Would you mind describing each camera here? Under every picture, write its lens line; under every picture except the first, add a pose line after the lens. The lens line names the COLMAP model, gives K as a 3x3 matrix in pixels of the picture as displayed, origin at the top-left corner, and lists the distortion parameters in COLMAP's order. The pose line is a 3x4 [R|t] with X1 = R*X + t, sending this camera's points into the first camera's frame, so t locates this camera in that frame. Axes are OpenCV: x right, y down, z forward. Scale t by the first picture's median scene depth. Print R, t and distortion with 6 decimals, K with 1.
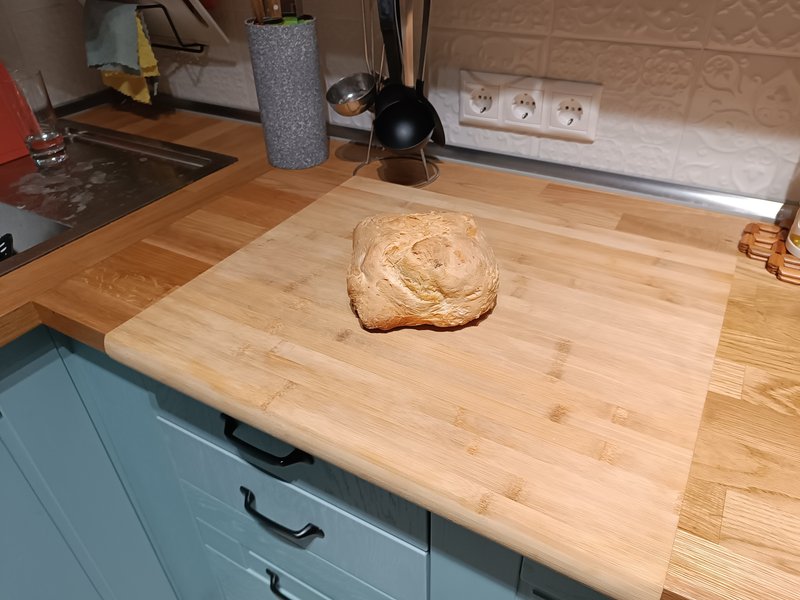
lens RADIAL K [[577.4, 0, 400.0], [0, 577.4, 300.0], [0, 0, 1]] dist [-0.004361, -0.006065]
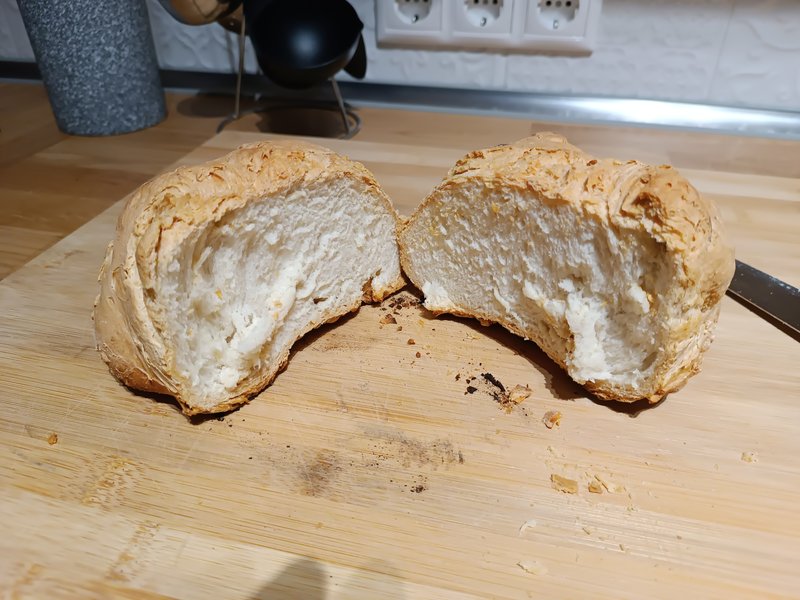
lens RADIAL K [[575.5, 0, 400.0], [0, 575.5, 300.0], [0, 0, 1]] dist [-0.023775, 0.004282]
pose [[0.954956, -0.140141, 0.261570, -0.080919], [0.144378, 0.989518, 0.003047, -0.024992], [-0.259255, 0.034855, 0.965180, 0.398382]]
